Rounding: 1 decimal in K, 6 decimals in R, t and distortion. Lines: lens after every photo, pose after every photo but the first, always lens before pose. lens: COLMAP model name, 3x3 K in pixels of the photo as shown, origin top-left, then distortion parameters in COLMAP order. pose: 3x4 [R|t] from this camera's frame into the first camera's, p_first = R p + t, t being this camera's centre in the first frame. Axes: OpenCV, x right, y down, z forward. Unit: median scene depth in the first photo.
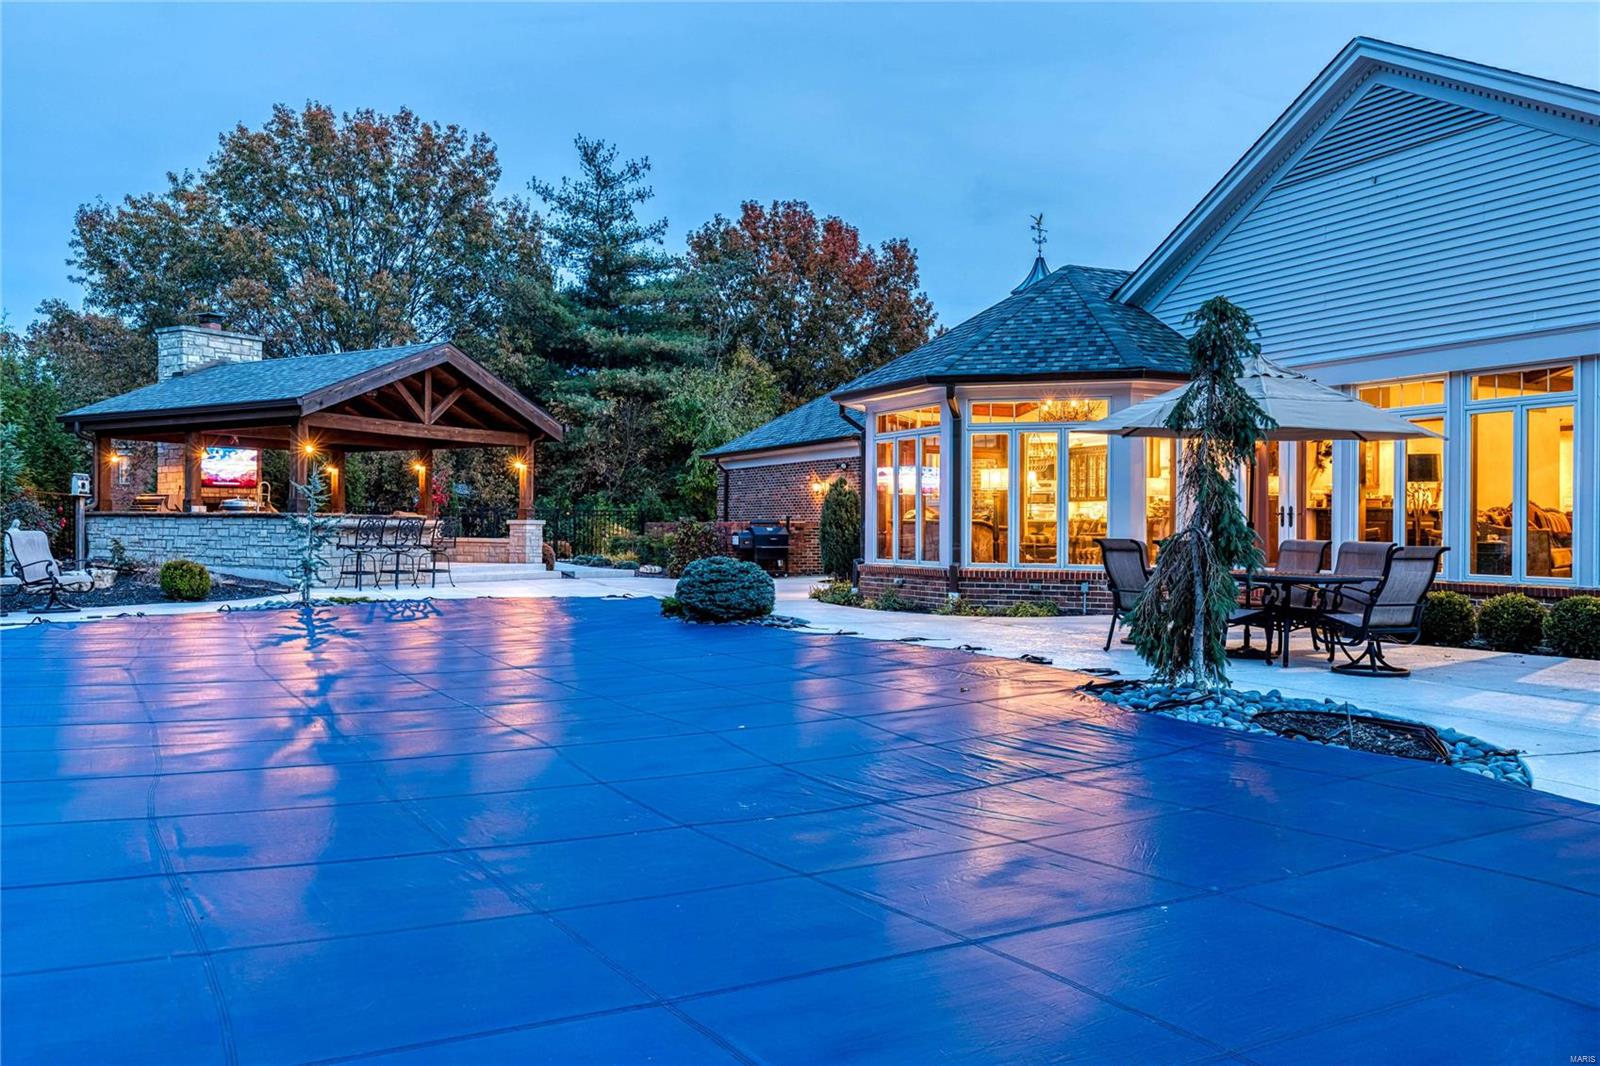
lens RADIAL K [[1253.0, 0, 803.6], [0, 1253.0, 506.1], [0, 0, 1]] dist [-0.005793, 0.007810]
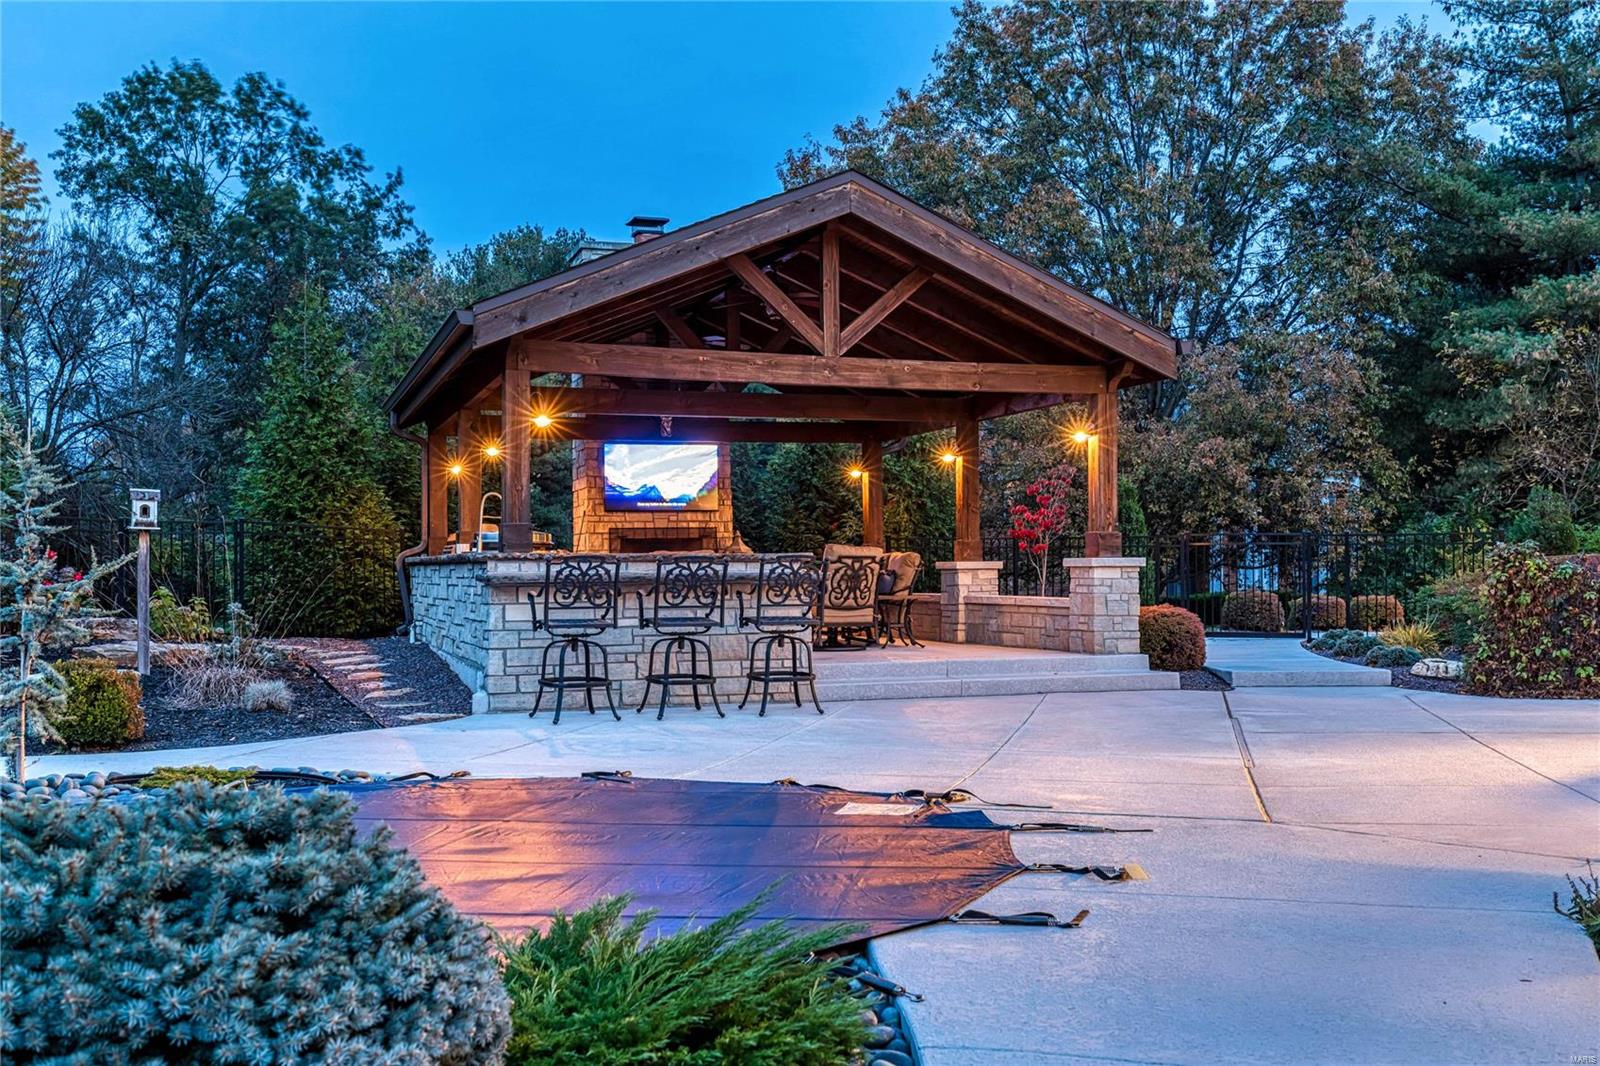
lens RADIAL K [[1571.4, 0, 802.6], [0, 1571.4, 555.9], [0, 0, 1]] dist [-0.002396, 0.010919]
pose [[0.766463, -0.019618, -0.641988, 0.060311], [0.024995, 0.999687, -0.000708, 0.008197], [0.641801, -0.015503, 0.766714, 0.495785]]
